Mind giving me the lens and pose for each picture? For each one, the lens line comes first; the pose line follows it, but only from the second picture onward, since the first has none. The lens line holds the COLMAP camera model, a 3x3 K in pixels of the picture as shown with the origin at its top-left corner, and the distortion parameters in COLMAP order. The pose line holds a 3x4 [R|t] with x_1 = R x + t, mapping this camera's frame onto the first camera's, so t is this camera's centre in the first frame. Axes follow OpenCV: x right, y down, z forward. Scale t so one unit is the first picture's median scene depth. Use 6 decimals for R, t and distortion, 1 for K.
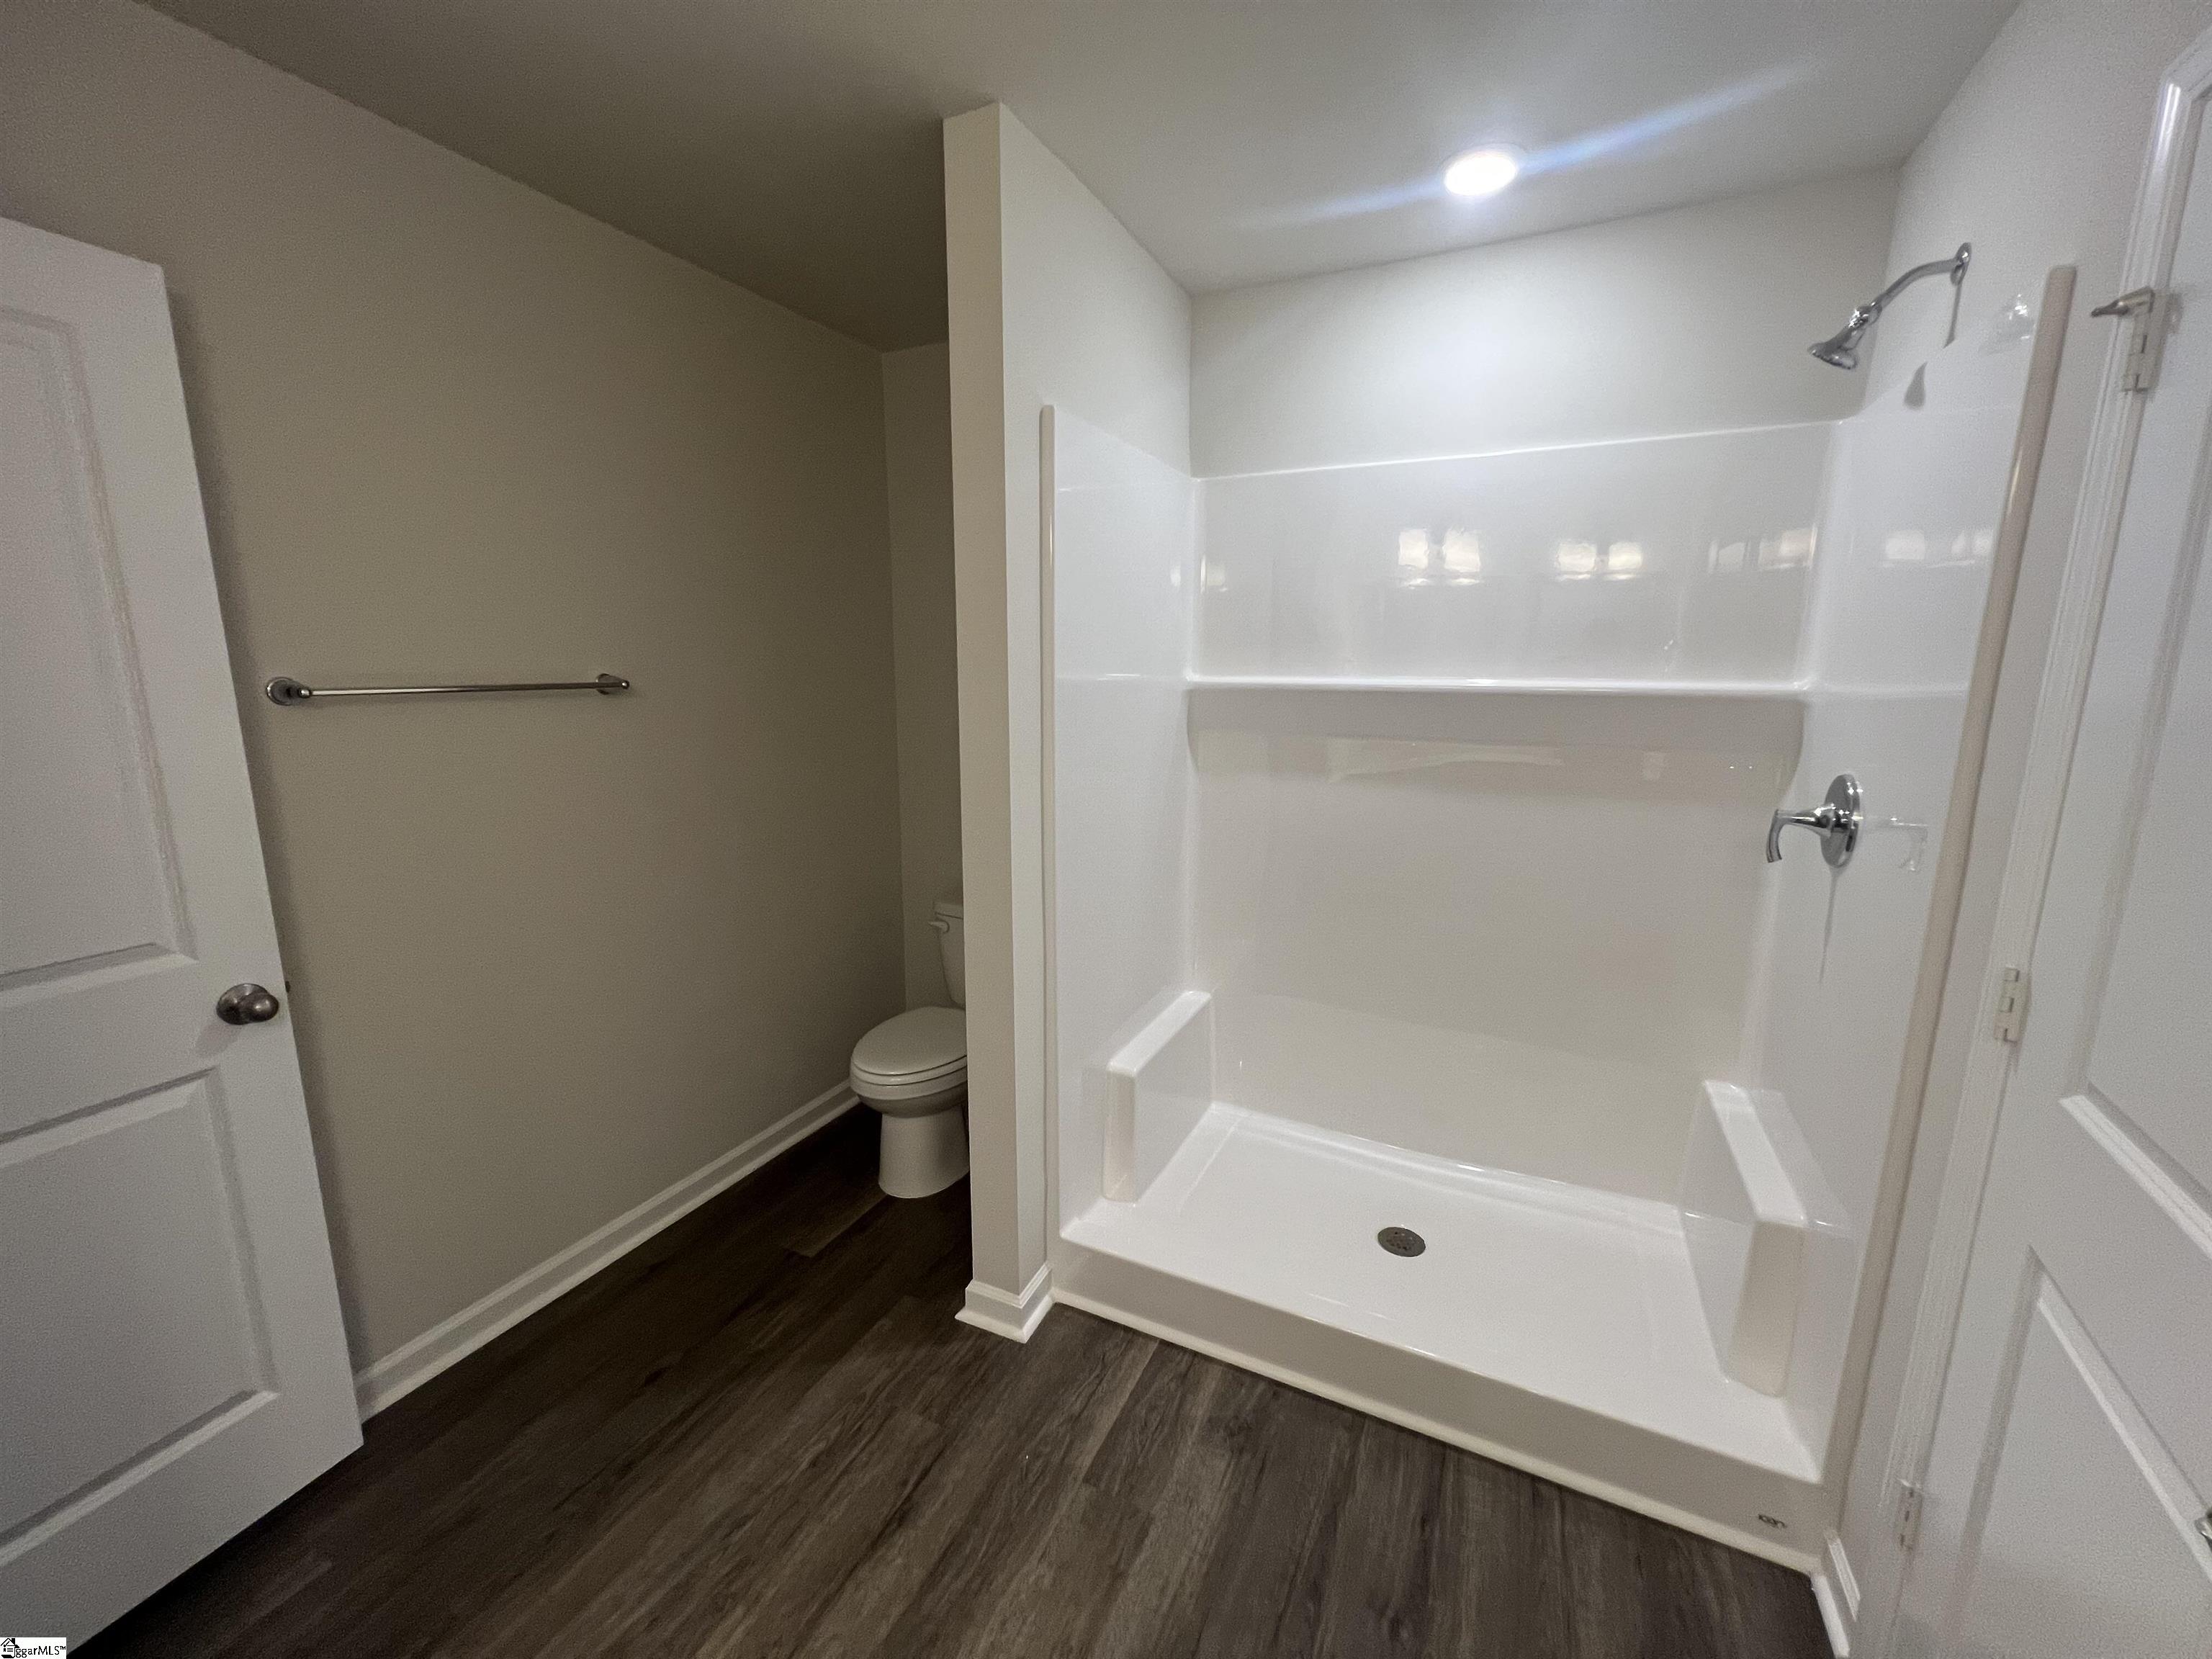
lens RADIAL K [[887.0, 0, 1102.4], [0, 887.0, 820.7], [0, 0, 1]] dist [0.001181, 0.000093]
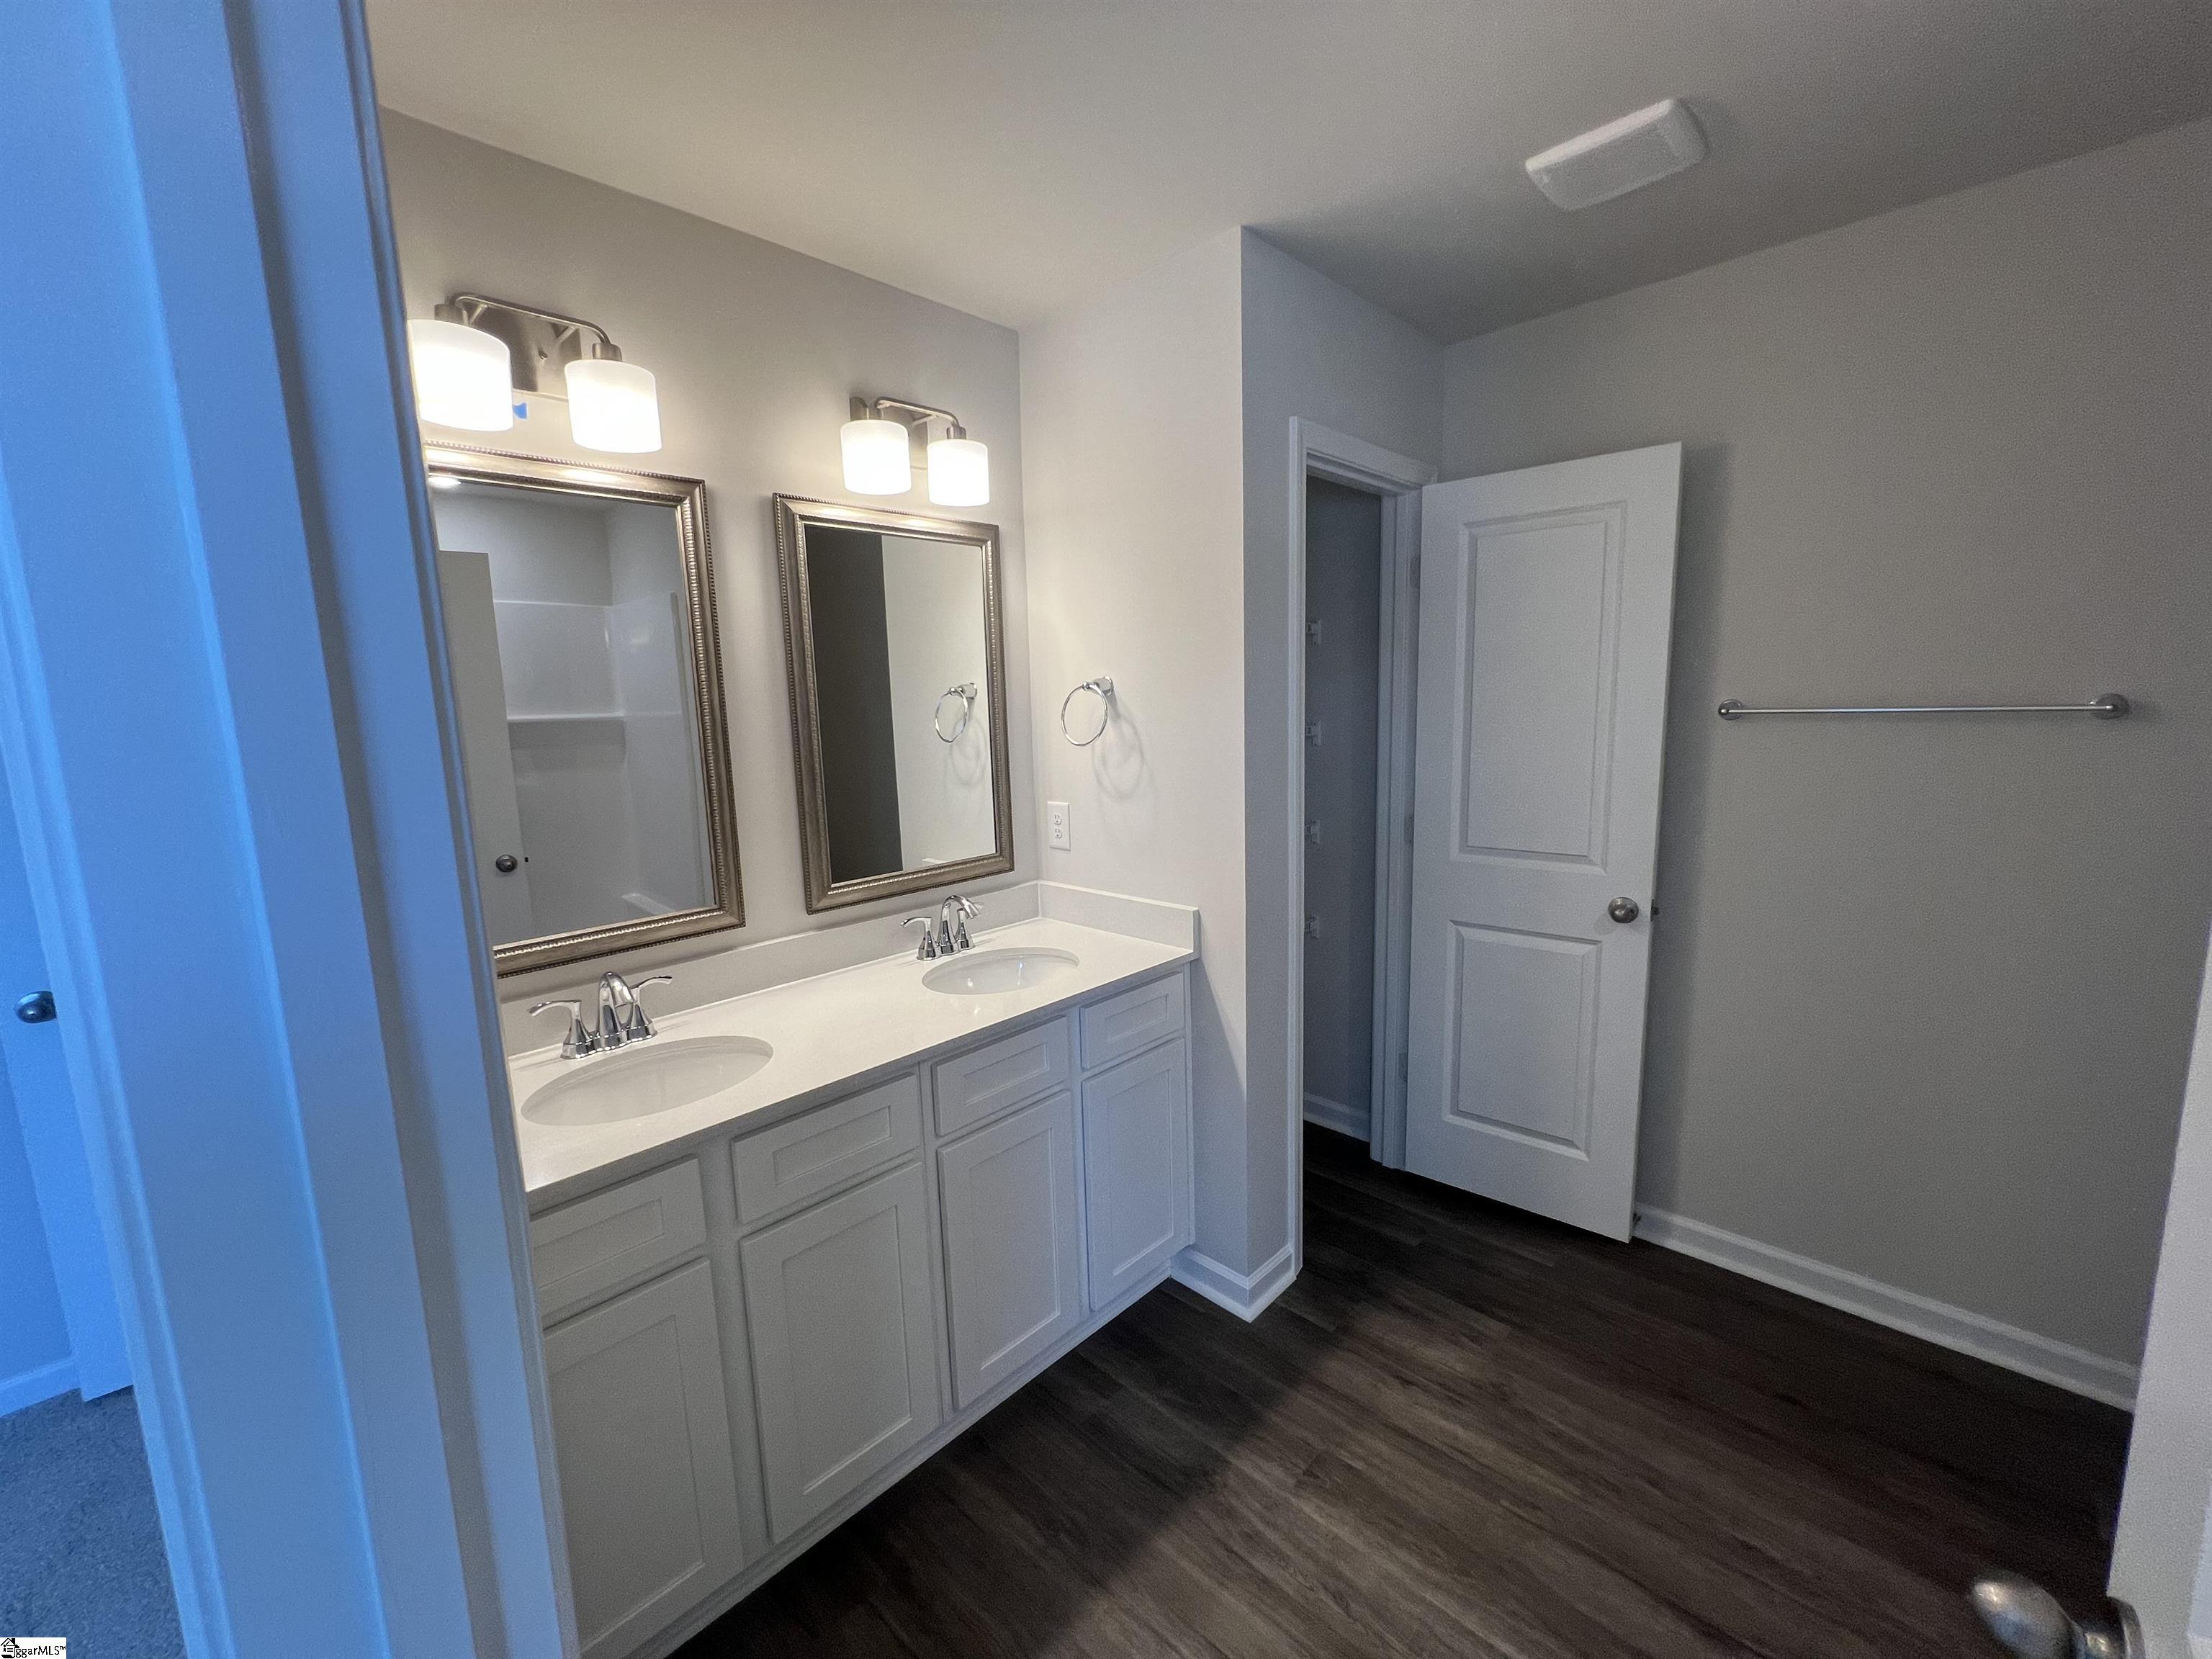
lens RADIAL K [[887.0, 0, 1098.5], [0, 887.0, 830.9], [0, 0, 1]] dist [0.001181, 0.000093]
pose [[-0.313730, 0.143724, -0.938572, 0.722947], [-0.143764, 0.969892, 0.196575, -0.096188], [0.938565, 0.196604, -0.283622, 0.530008]]
